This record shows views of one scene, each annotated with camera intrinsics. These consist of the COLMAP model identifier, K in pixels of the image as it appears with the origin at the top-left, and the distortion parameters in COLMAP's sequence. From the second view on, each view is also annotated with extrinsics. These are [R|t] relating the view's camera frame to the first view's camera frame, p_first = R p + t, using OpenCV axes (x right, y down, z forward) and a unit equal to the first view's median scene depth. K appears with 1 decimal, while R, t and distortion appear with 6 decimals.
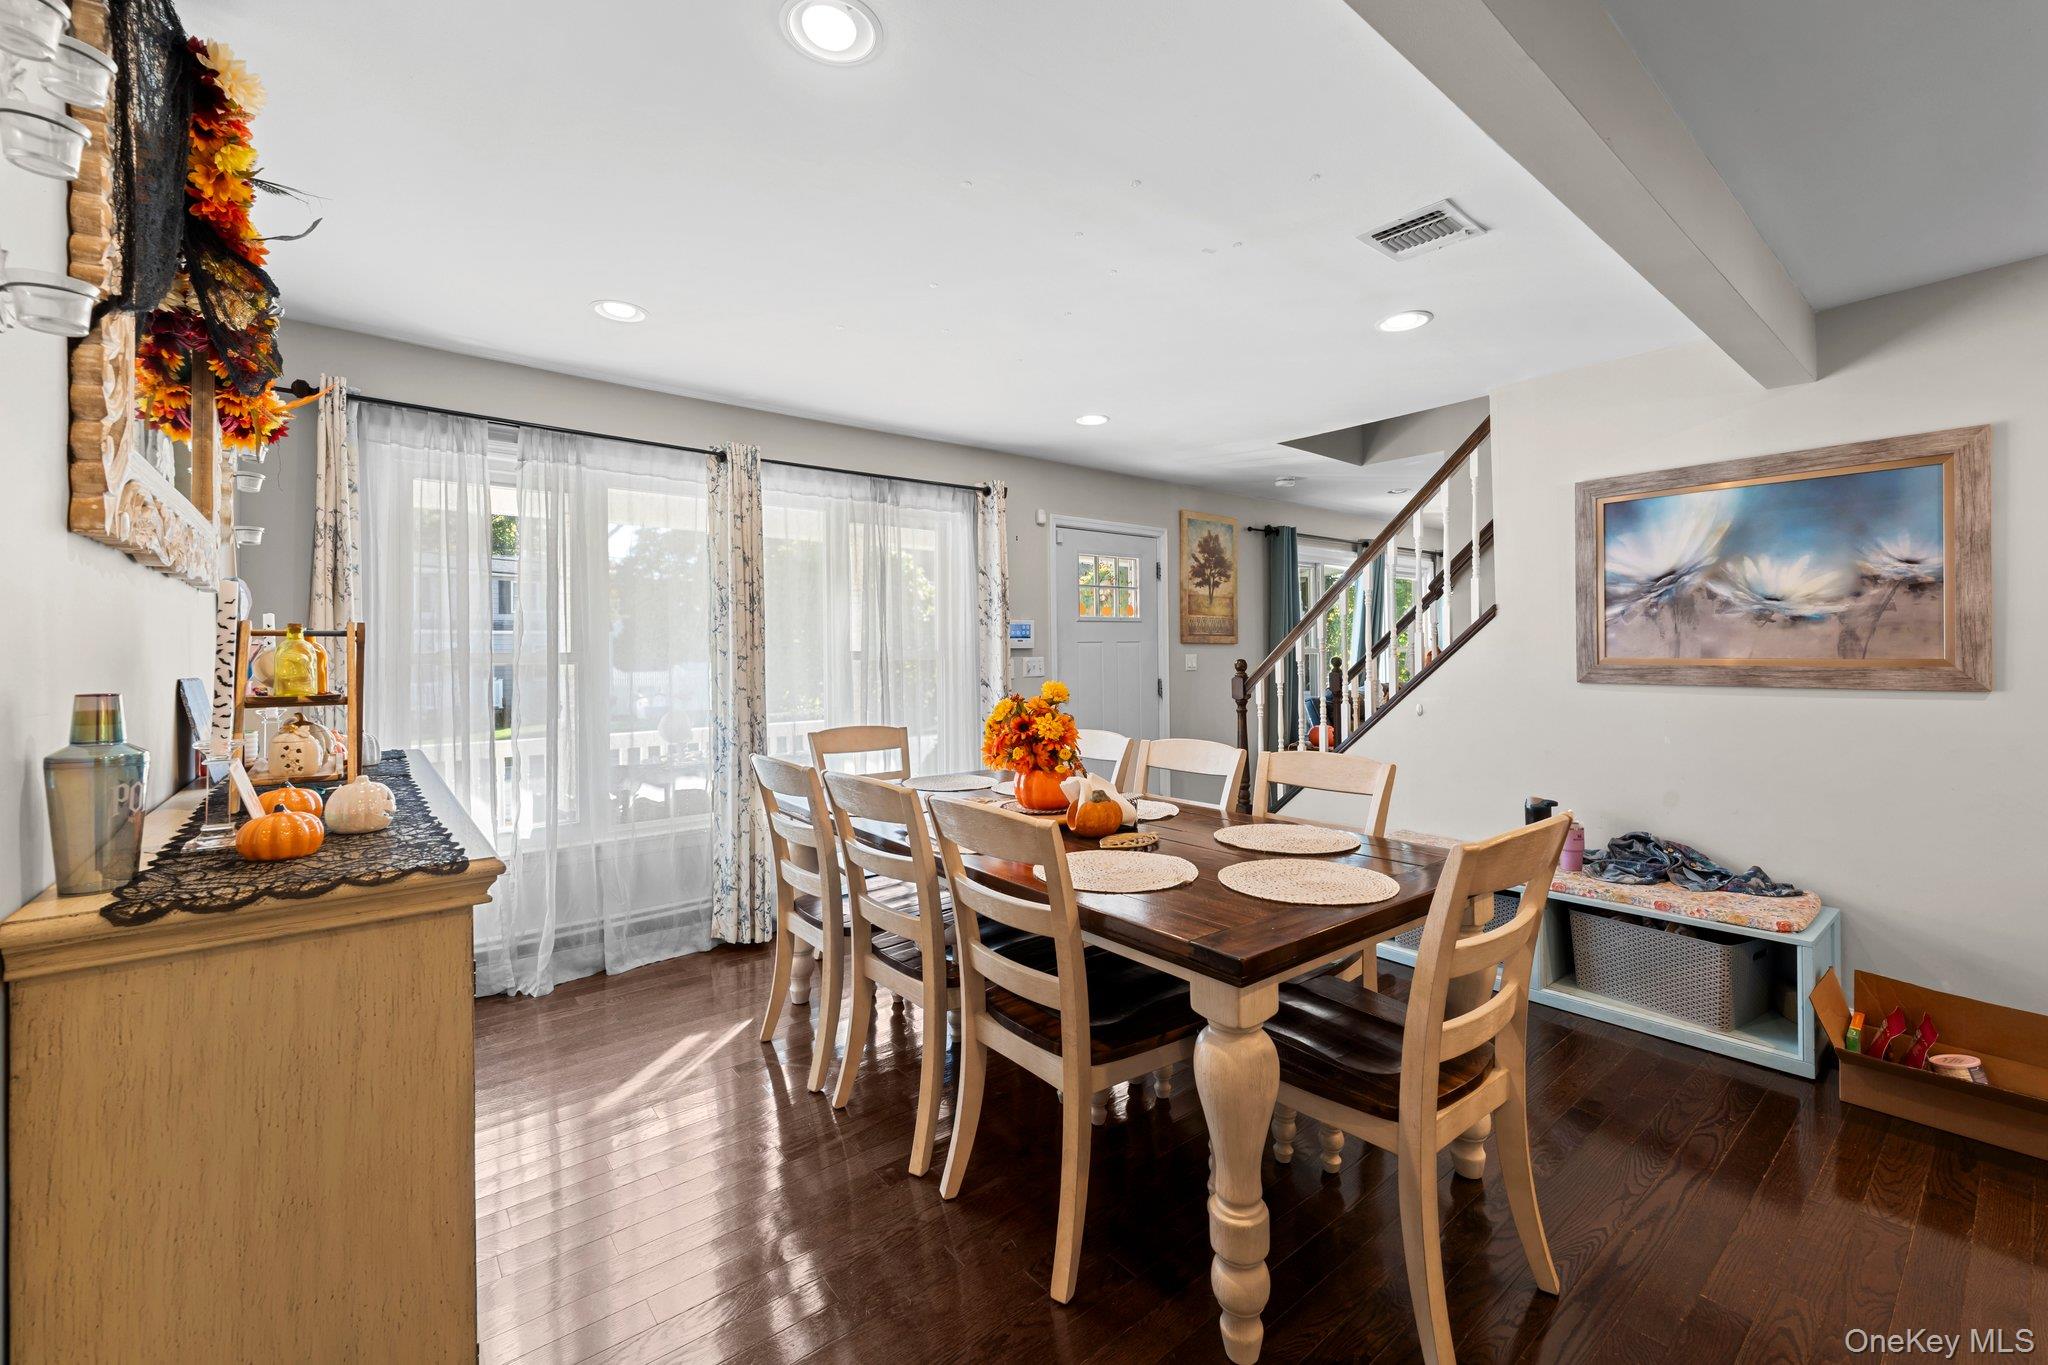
lens RADIAL K [[839.2, 0, 1028.4], [0, 839.2, 648.0], [0, 0, 1]] dist [0.000689, -0.000395]
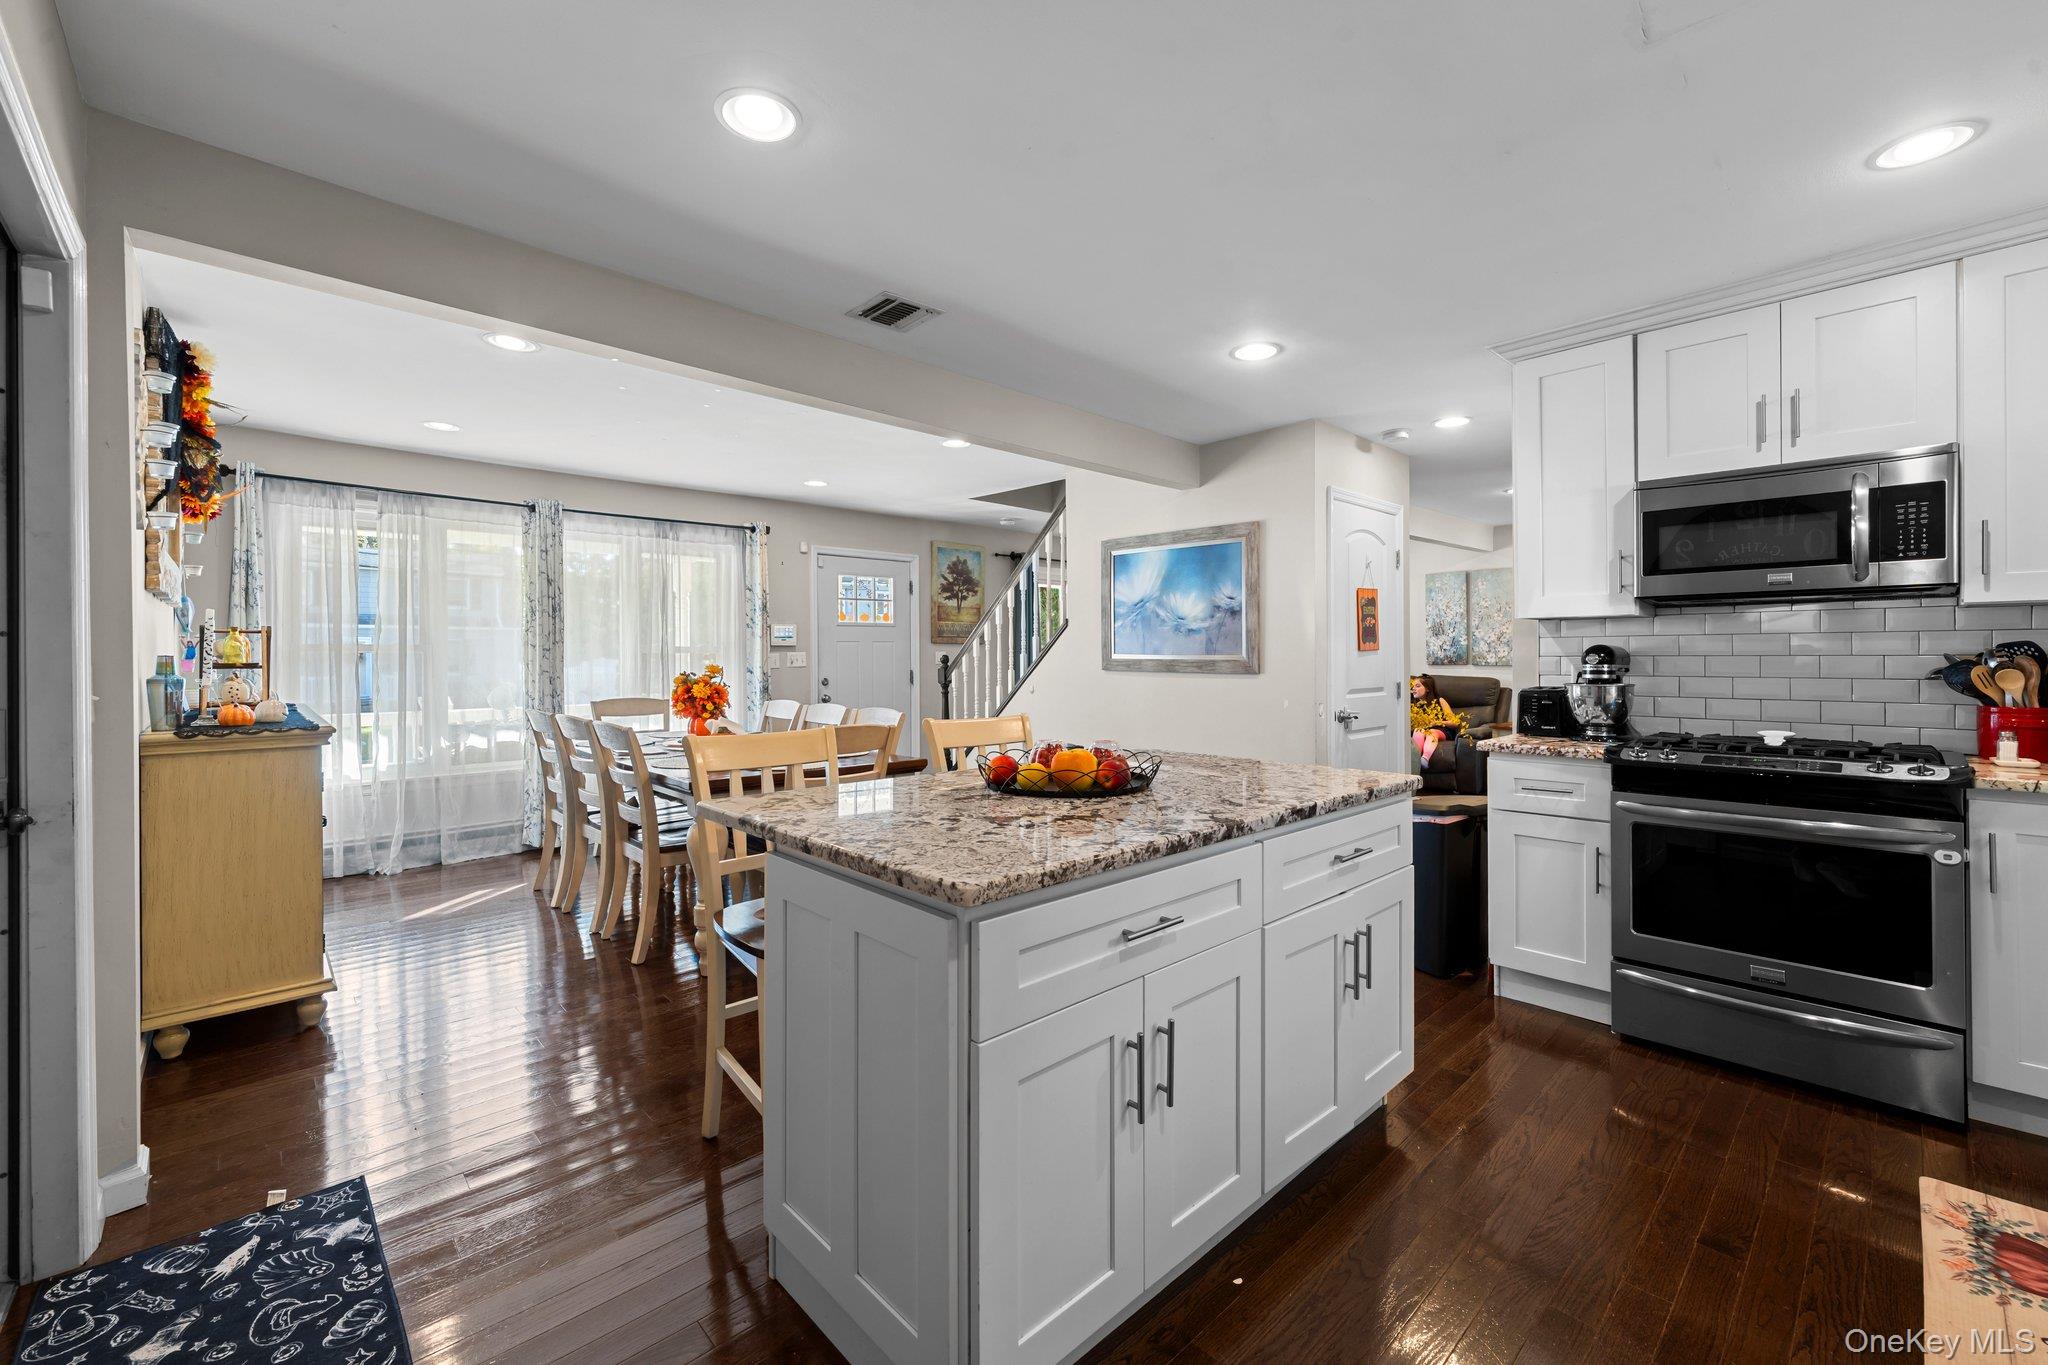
lens RADIAL K [[834.6, 0, 1025.3], [0, 834.6, 657.0], [0, 0, 1]] dist [-0.001091, -0.000182]
pose [[0.997069, 0.007883, 0.076103, 0.401280], [-0.008663, 0.999913, 0.009923, 0.003021], [-0.076019, -0.010553, 0.997051, -0.528256]]
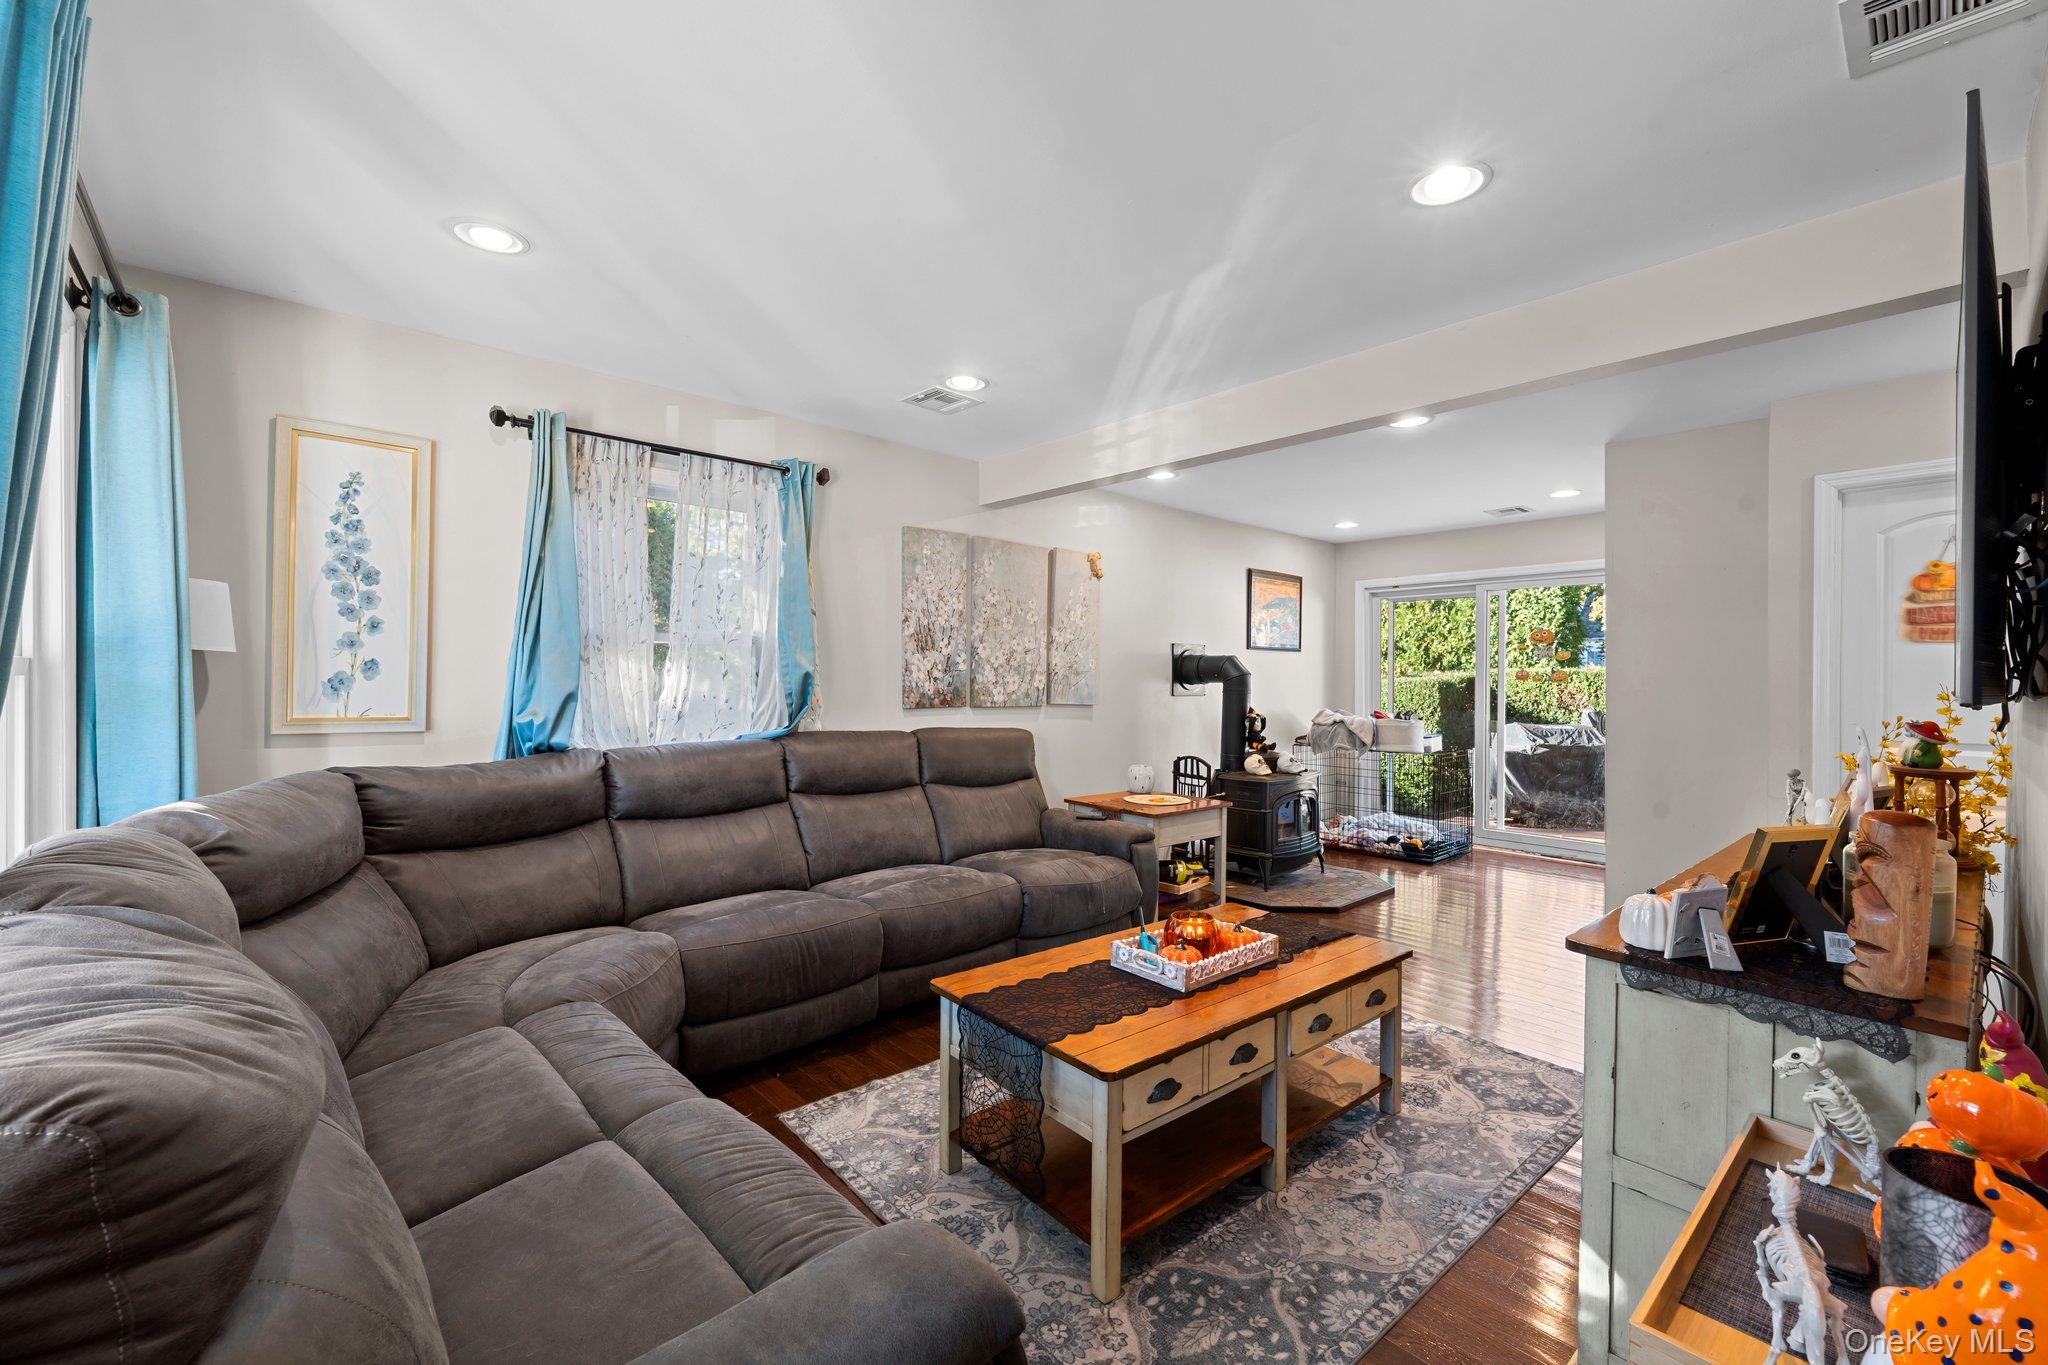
lens RADIAL K [[820.4, 0, 1029.1], [0, 820.4, 681.8], [0, 0, 1]] dist [0.000141, -0.000020]
pose [[-0.055108, 0.009576, 0.998434, 0.564049], [-0.012785, 0.999865, -0.010296, 0.010921], [-0.998399, -0.013332, -0.054978, 1.798686]]
